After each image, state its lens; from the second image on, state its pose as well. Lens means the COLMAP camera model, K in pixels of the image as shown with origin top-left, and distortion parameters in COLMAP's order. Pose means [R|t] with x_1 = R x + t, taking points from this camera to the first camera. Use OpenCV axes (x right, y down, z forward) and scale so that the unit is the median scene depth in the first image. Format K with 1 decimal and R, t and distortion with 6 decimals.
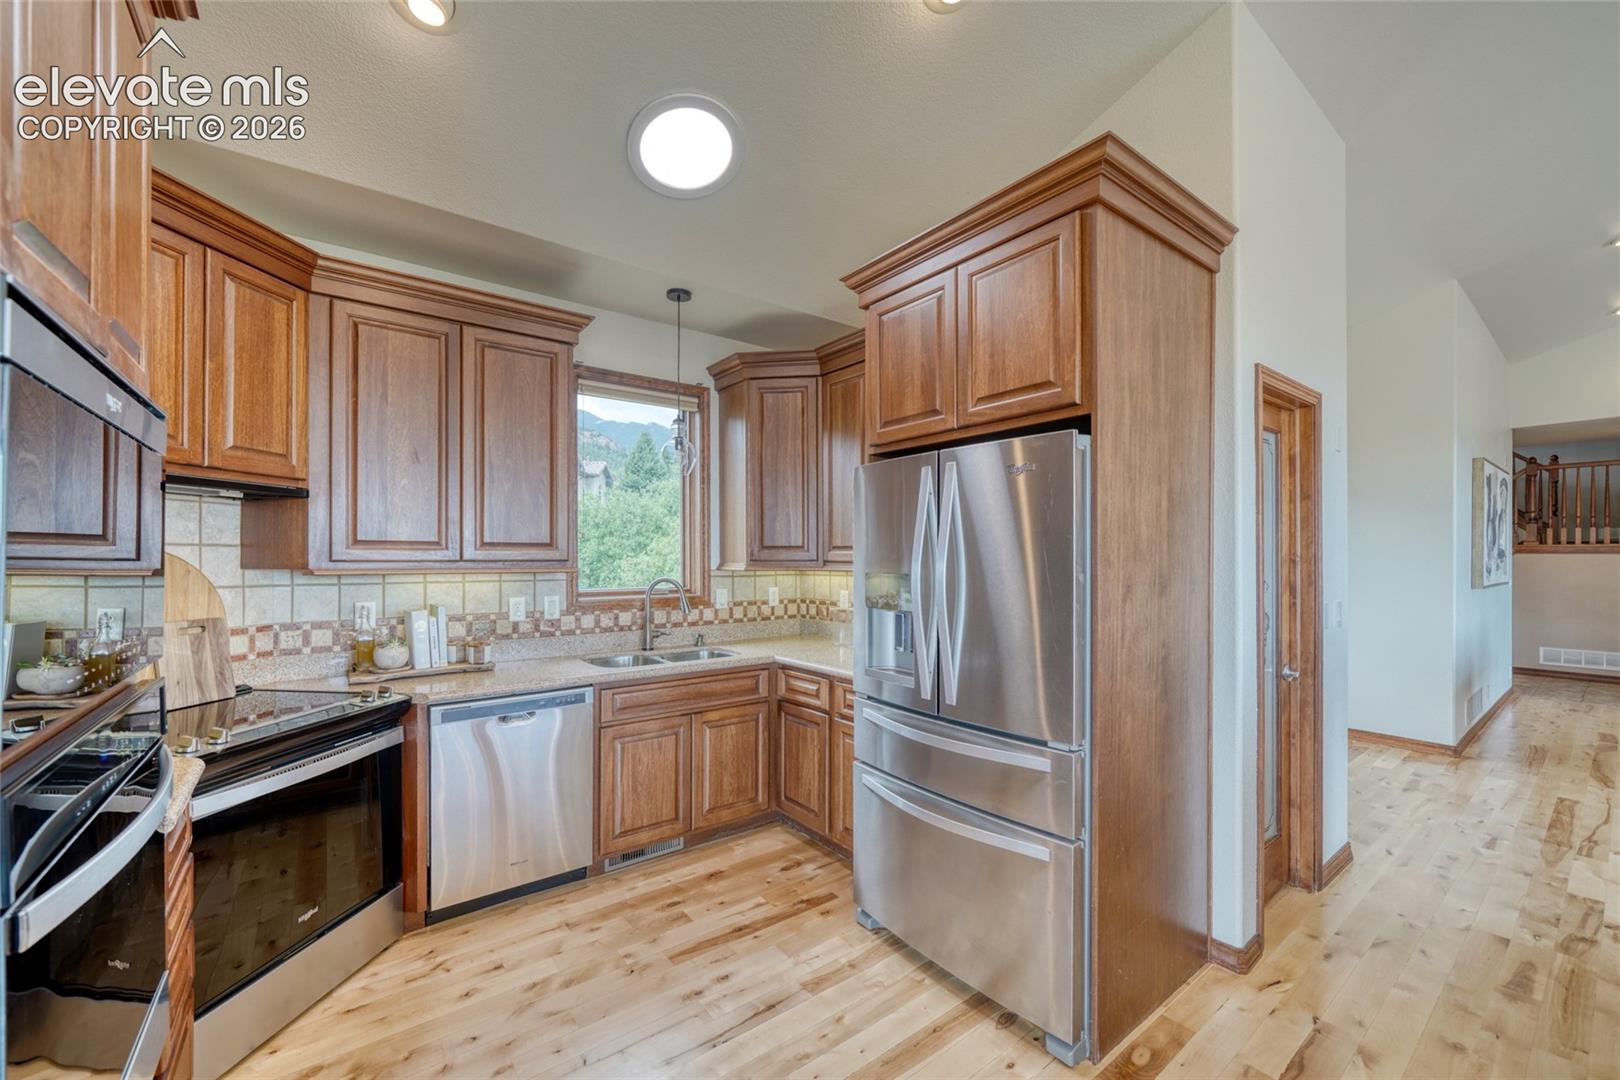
lens RADIAL K [[646.7, 0, 815.1], [0, 646.7, 557.3], [0, 0, 1]] dist [-0.000563, -0.000030]
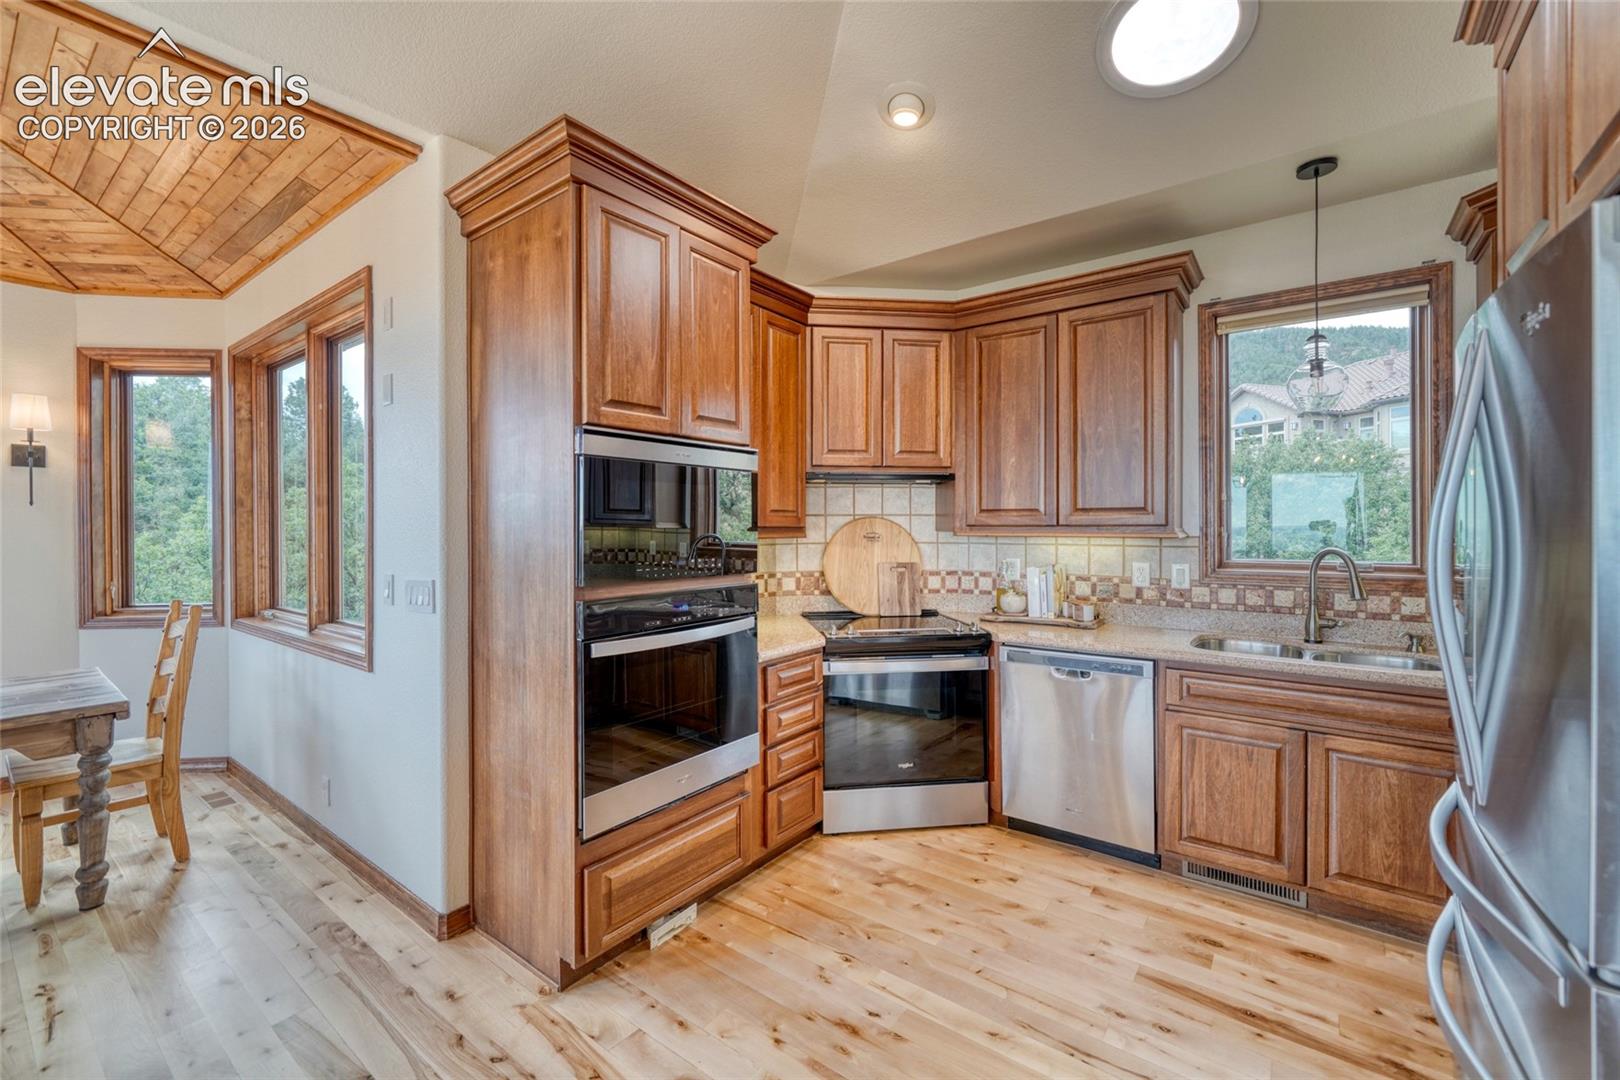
lens RADIAL K [[667.9, 0, 782.0], [0, 667.9, 526.2], [0, 0, 1]] dist [0.001245, 0.000076]
pose [[0.257790, 0.000954, -0.966200, 0.432927], [0.003132, 0.999993, 0.001823, 0.003291], [0.966196, -0.003496, 0.257786, 0.238200]]
